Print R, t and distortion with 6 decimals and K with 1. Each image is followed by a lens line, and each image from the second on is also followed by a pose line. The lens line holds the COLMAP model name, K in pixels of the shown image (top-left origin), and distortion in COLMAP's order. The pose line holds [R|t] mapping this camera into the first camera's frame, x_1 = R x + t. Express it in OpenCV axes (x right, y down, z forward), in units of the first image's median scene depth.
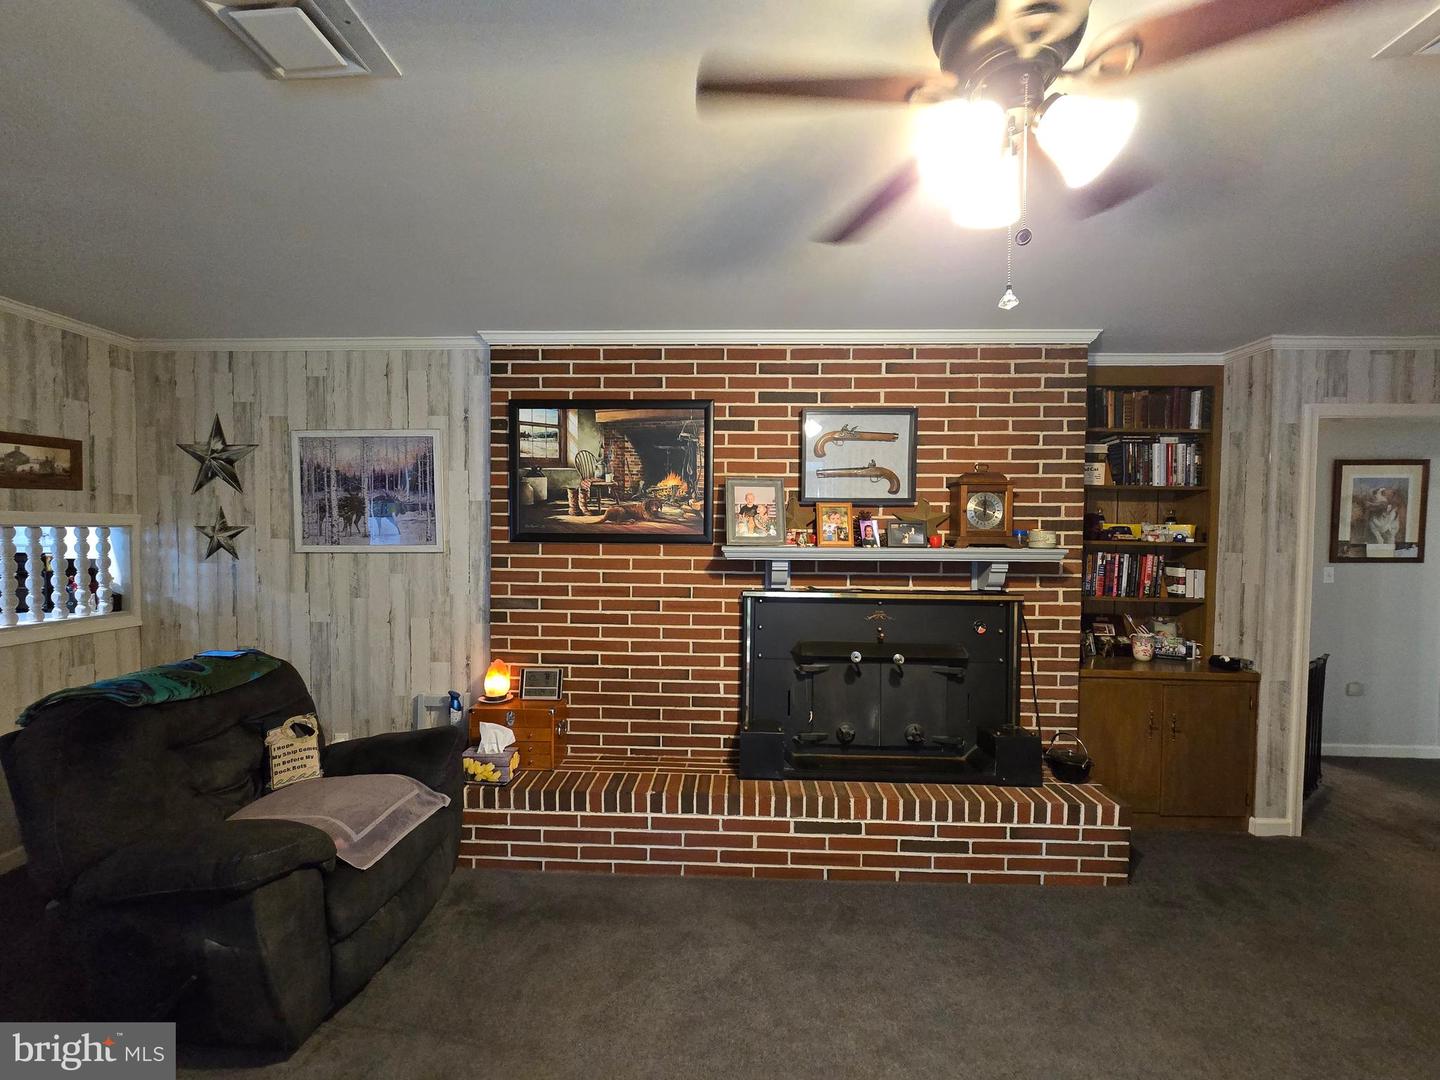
lens RADIAL K [[595.0, 0, 721.0], [0, 595.0, 549.9], [0, 0, 1]] dist [-0.001267, 0.000311]
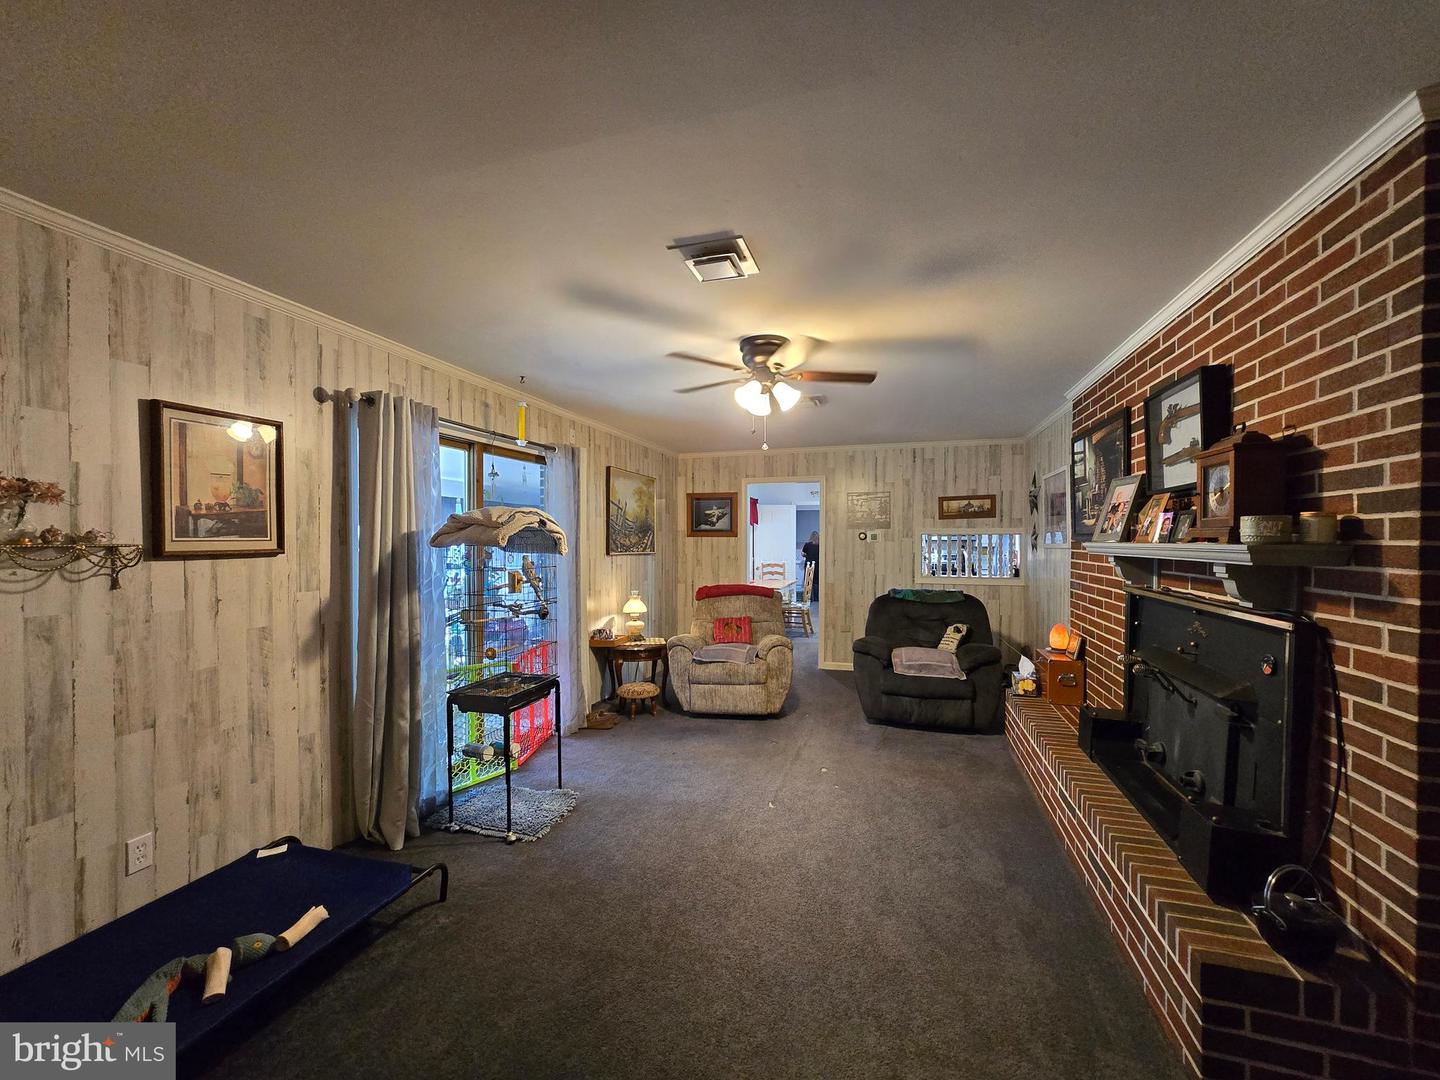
lens RADIAL K [[595.0, 0, 721.0], [0, 595.0, 549.9], [0, 0, 1]] dist [-0.001267, 0.000311]
pose [[-0.249436, 0.008802, -0.968351, 1.215047], [-0.033236, 0.999292, 0.017644, 0.010812], [0.967821, 0.036585, -0.248966, 0.572040]]
